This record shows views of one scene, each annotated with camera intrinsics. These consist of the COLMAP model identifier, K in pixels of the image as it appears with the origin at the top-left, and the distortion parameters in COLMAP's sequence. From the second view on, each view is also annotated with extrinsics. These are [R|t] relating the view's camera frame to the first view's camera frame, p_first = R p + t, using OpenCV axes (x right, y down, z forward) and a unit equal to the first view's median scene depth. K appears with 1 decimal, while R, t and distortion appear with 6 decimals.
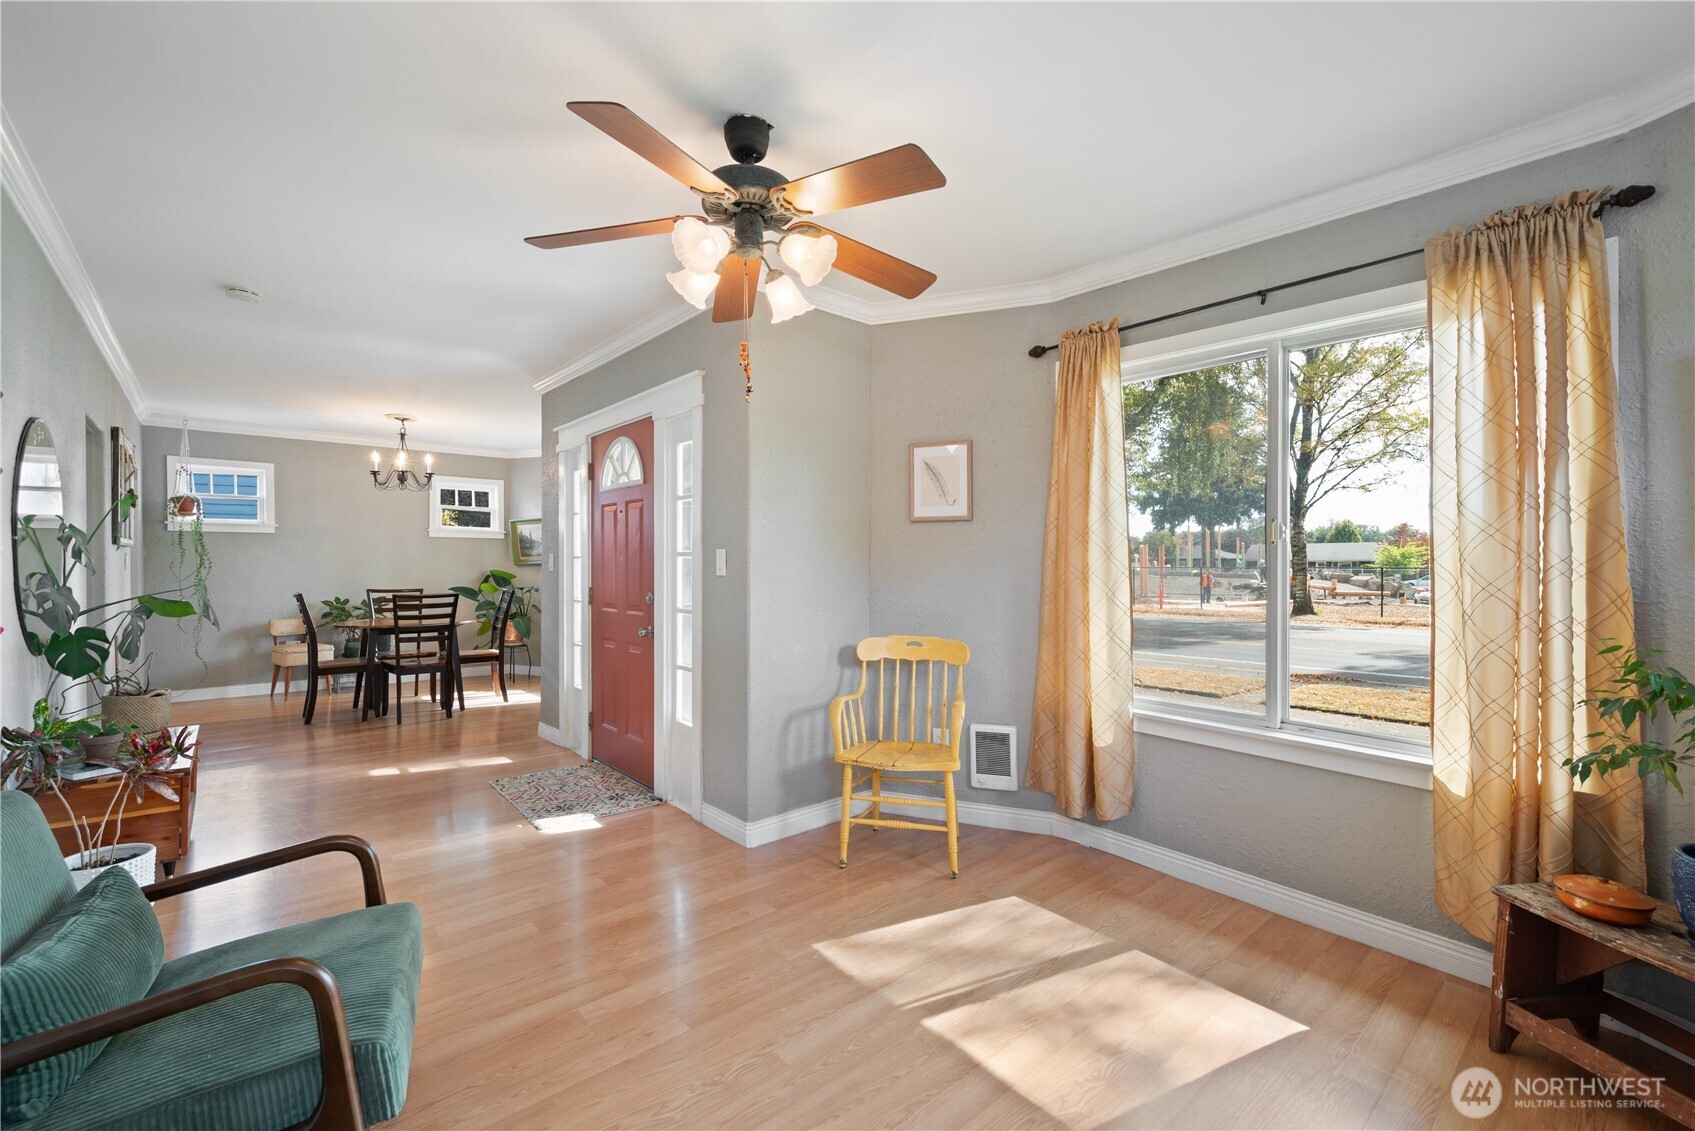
lens RADIAL K [[706.8, 0, 844.9], [0, 706.8, 558.7], [0, 0, 1]] dist [0.000330, -0.000518]
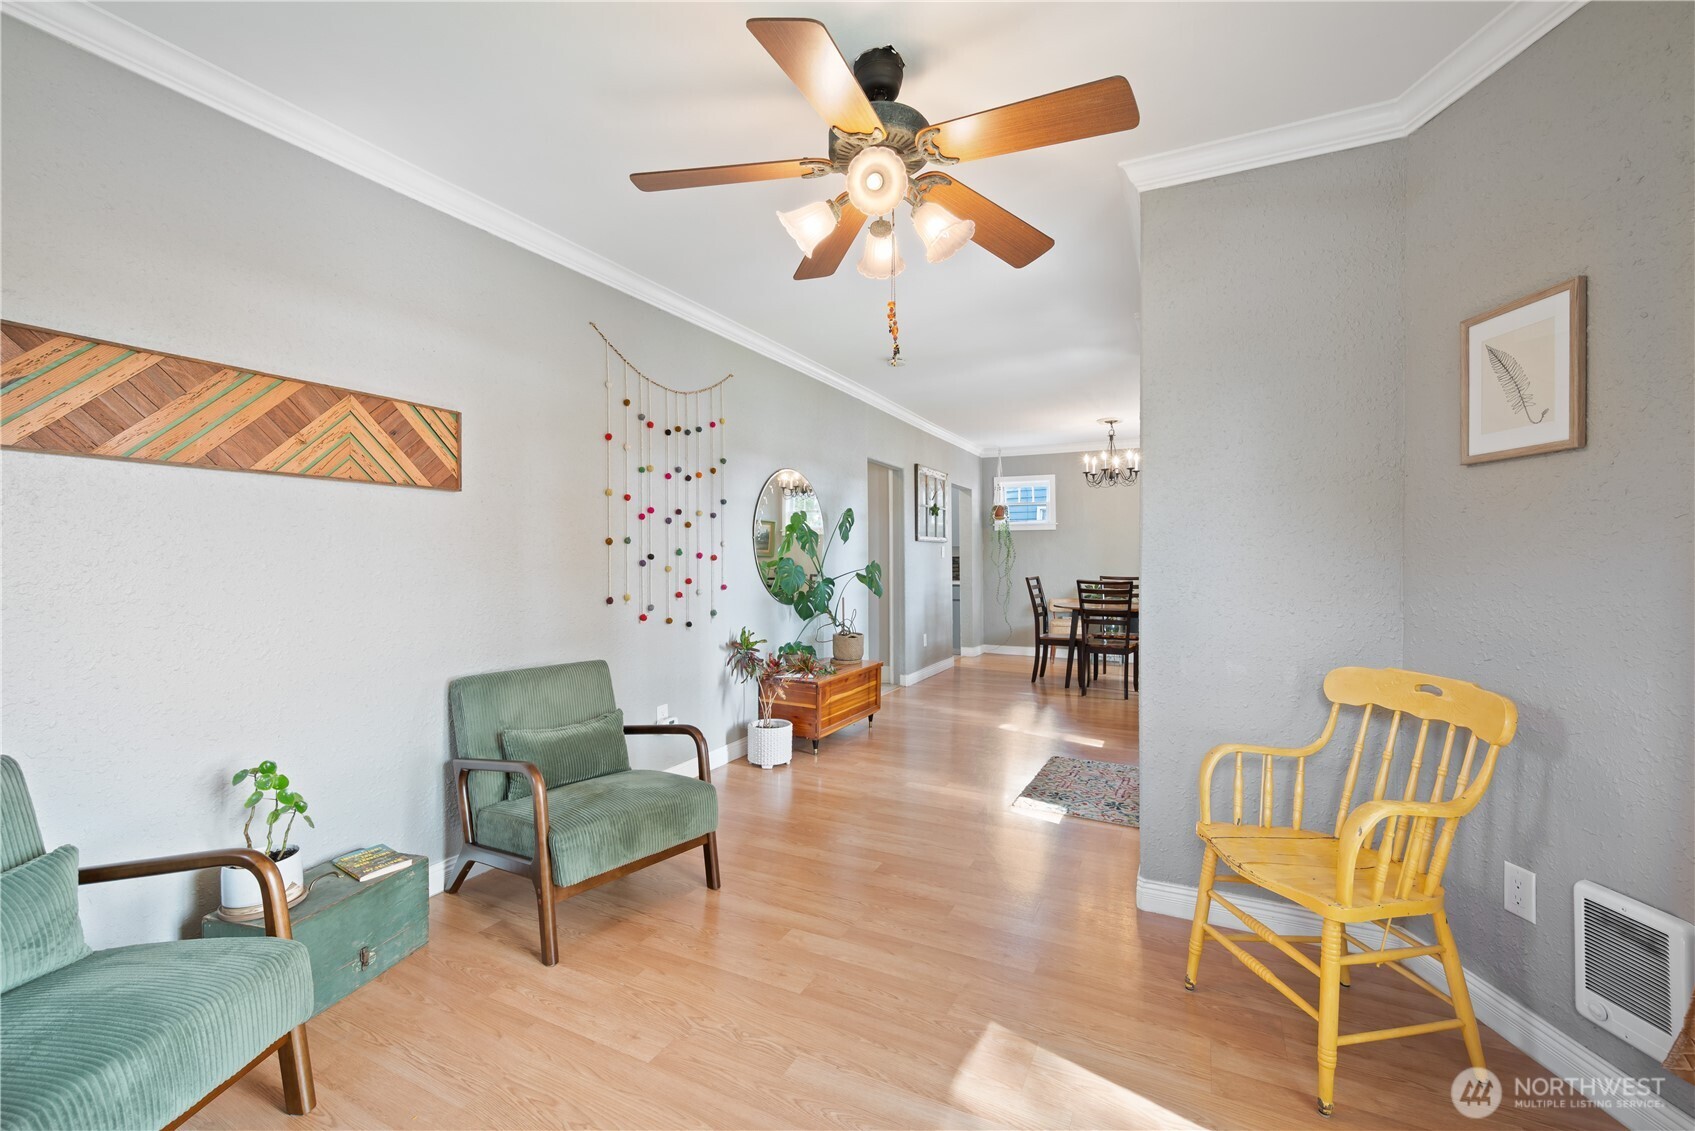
lens RADIAL K [[706.8, 0, 860.3], [0, 706.8, 560.6], [0, 0, 1]] dist [0.000330, -0.000518]
pose [[0.396045, 0.003952, -0.918222, 0.362093], [0.007058, 0.999948, 0.007348, 0.011690], [0.918204, -0.009391, 0.395997, 0.320629]]
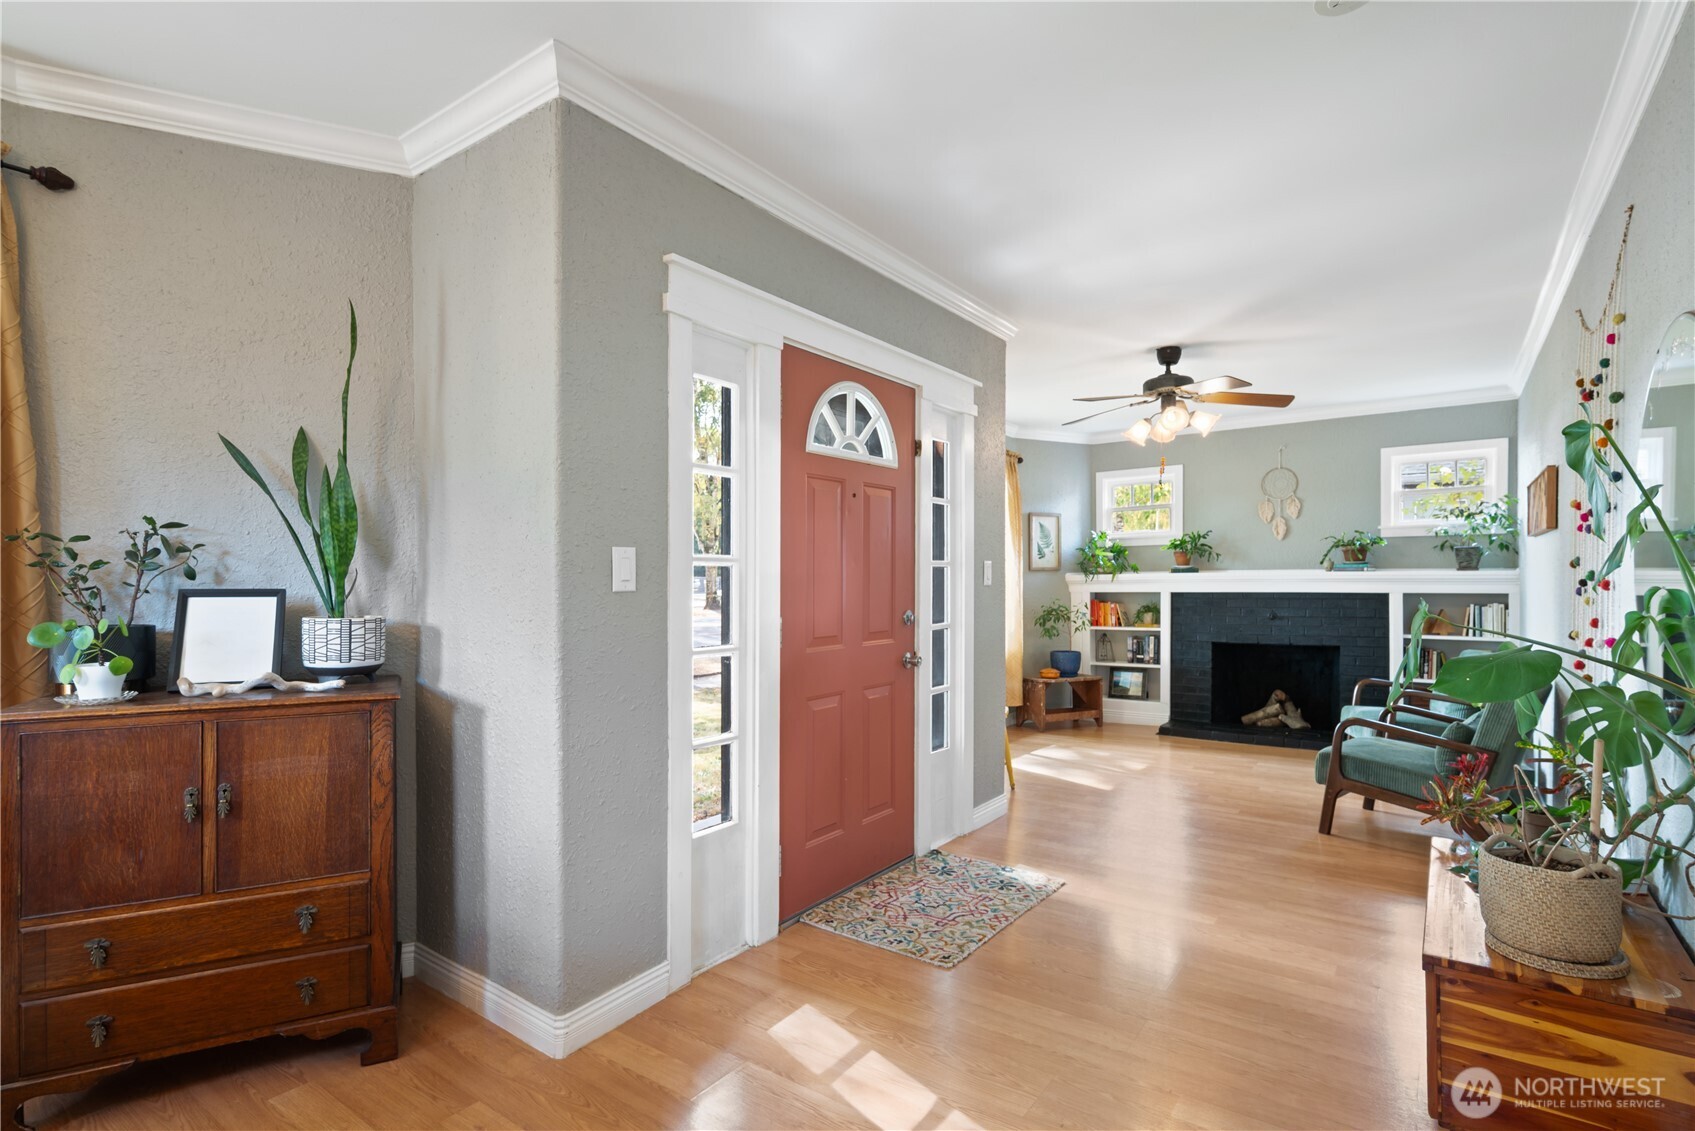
lens RADIAL K [[829.1, 0, 848.7], [0, 829.1, 580.9], [0, 0, 1]] dist [0.001653, 0.000965]
pose [[-0.227908, -0.004590, 0.973672, -1.129201], [-0.007147, 0.999970, 0.003041, 0.012833], [-0.973656, -0.006266, -0.227934, 1.242406]]
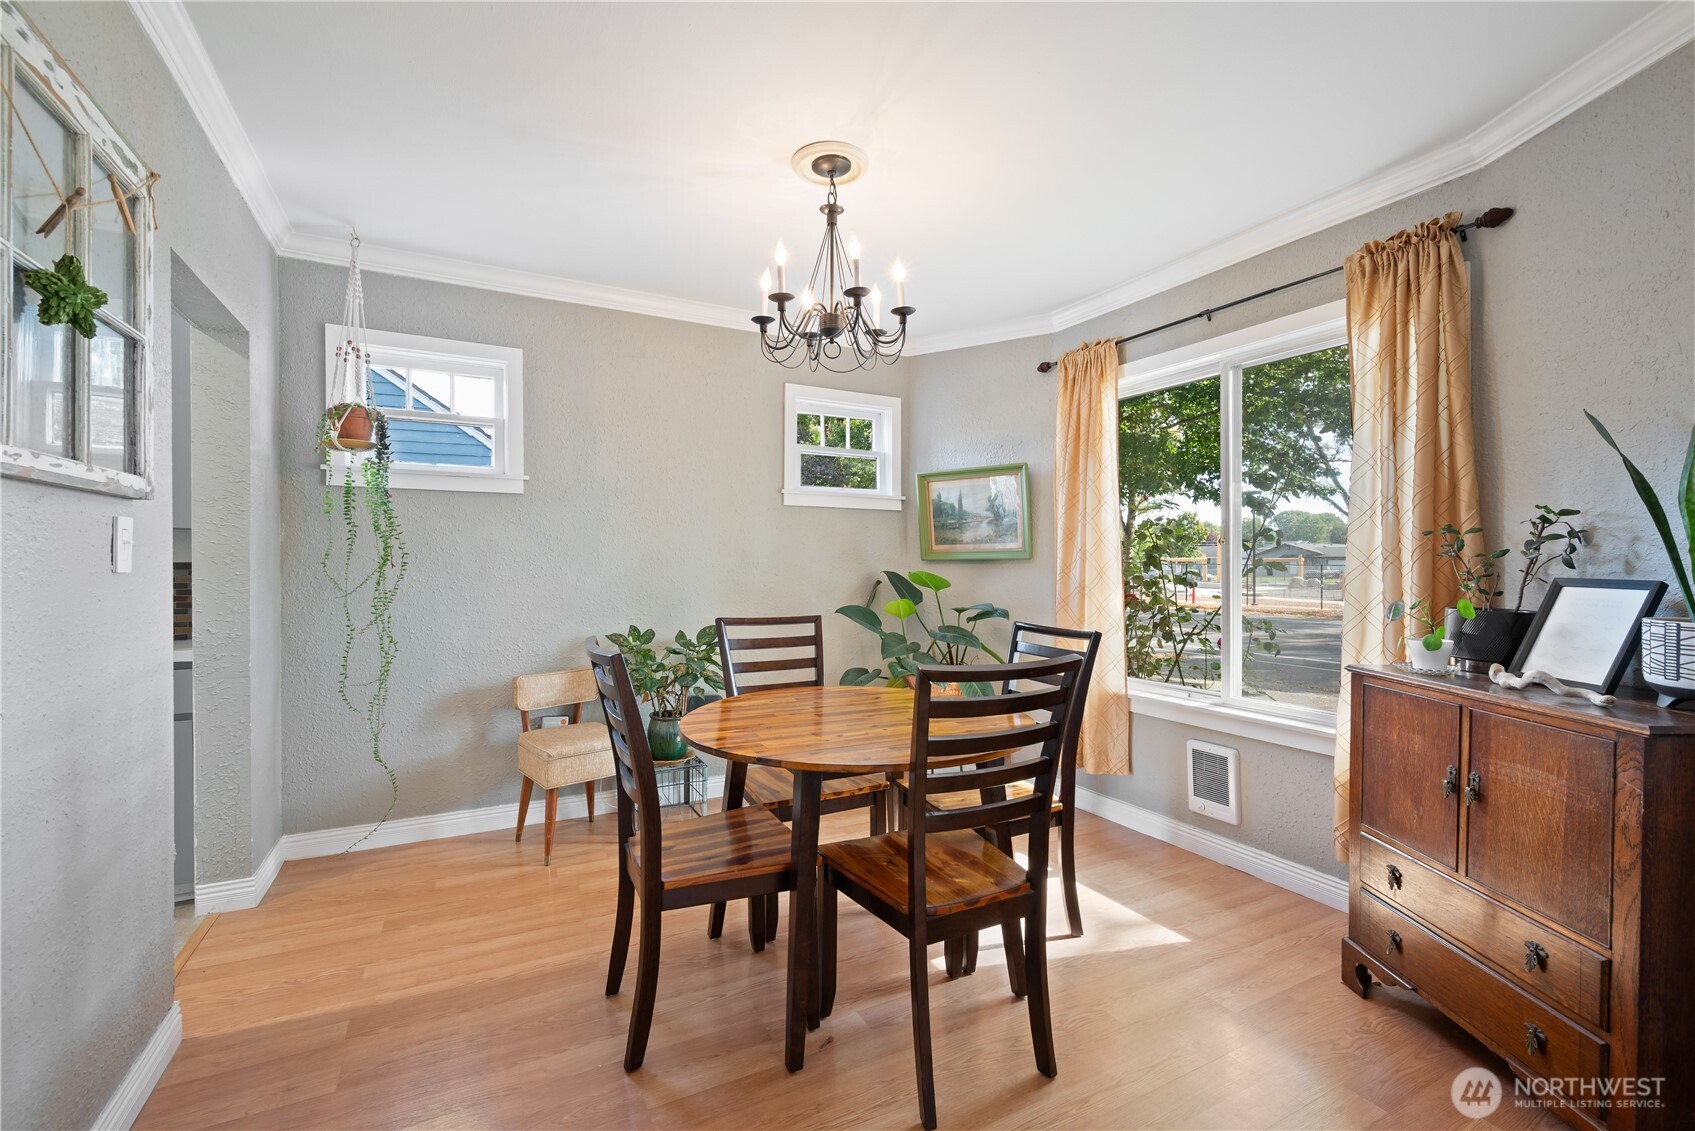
lens RADIAL K [[706.8, 0, 840.0], [0, 706.8, 562.4], [0, 0, 1]] dist [0.000330, -0.000518]
pose [[0.974212, 0.003373, -0.225608, -0.842102], [-0.000864, 0.999937, 0.011220, 0.008424], [0.225631, -0.010736, 0.974154, 1.001574]]
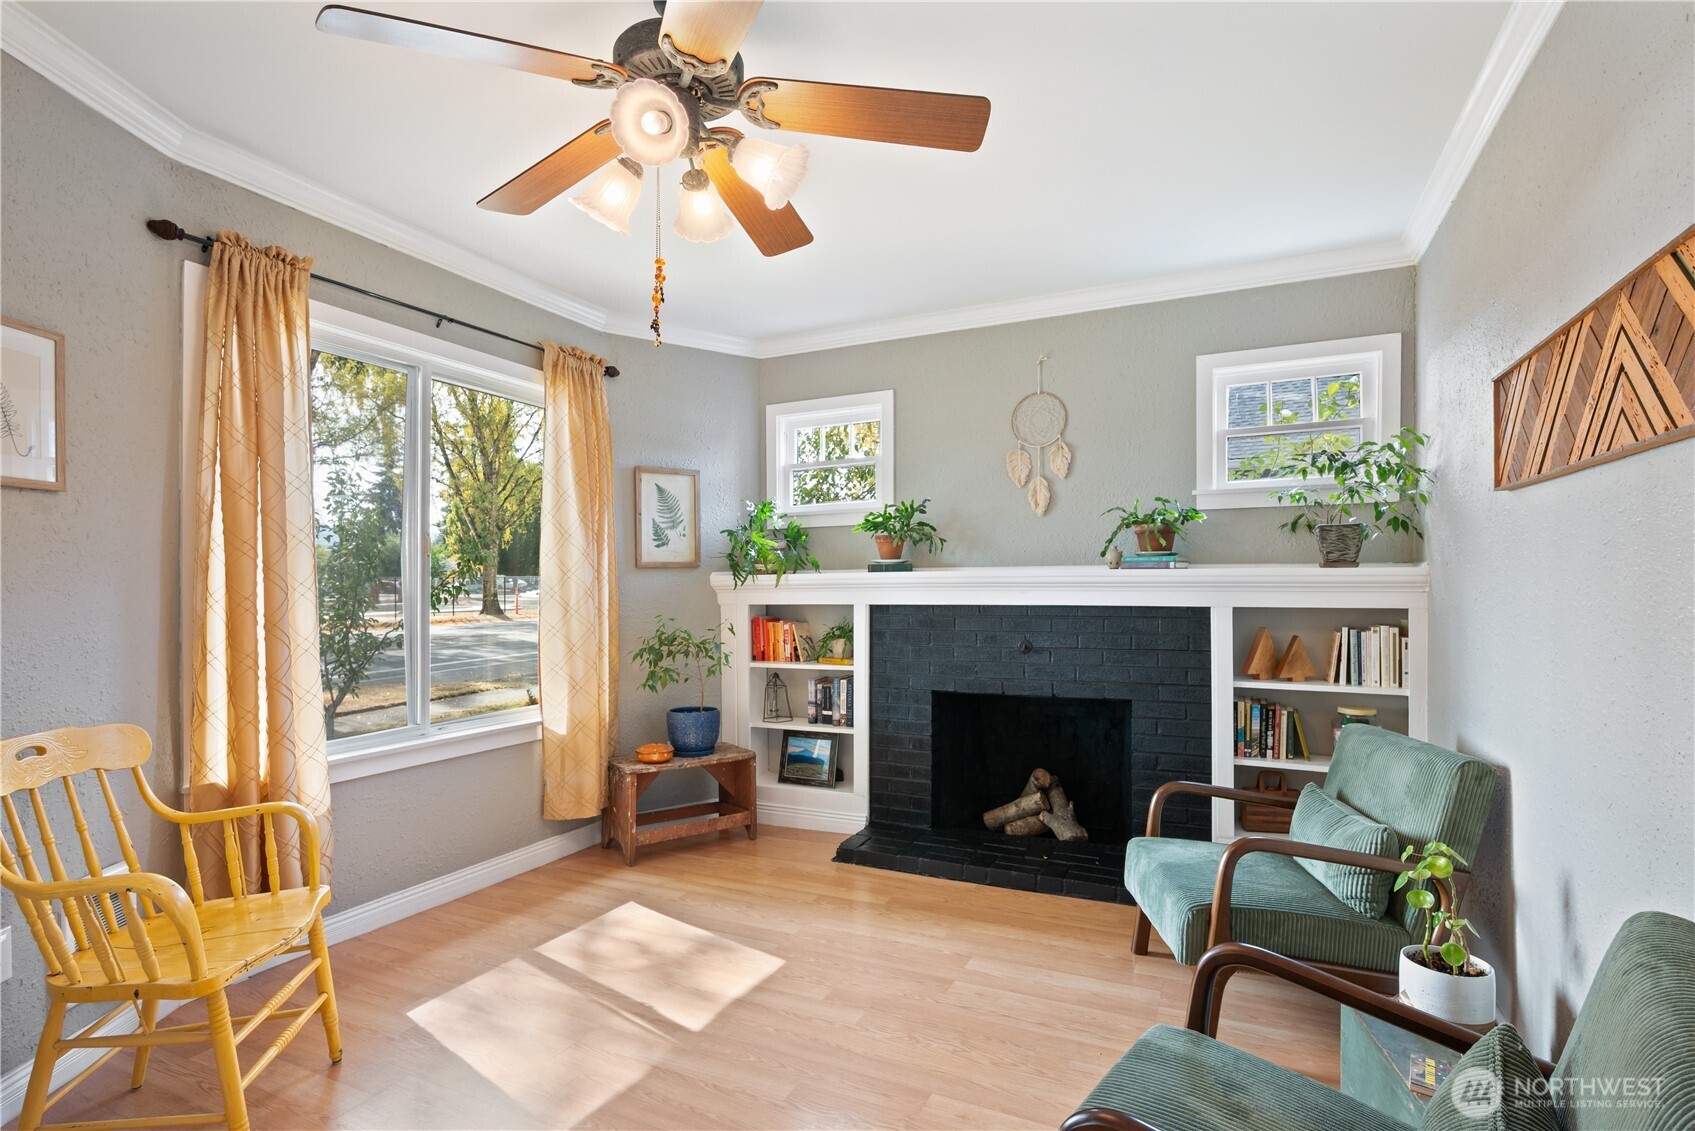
lens RADIAL K [[829.1, 0, 850.0], [0, 829.1, 577.3], [0, 0, 1]] dist [0.001653, 0.000965]
pose [[-0.396504, -0.001638, 0.918032, -0.515285], [-0.004886, 0.999988, -0.000326, 0.003729], [-0.918020, -0.004615, -0.396507, 0.615306]]
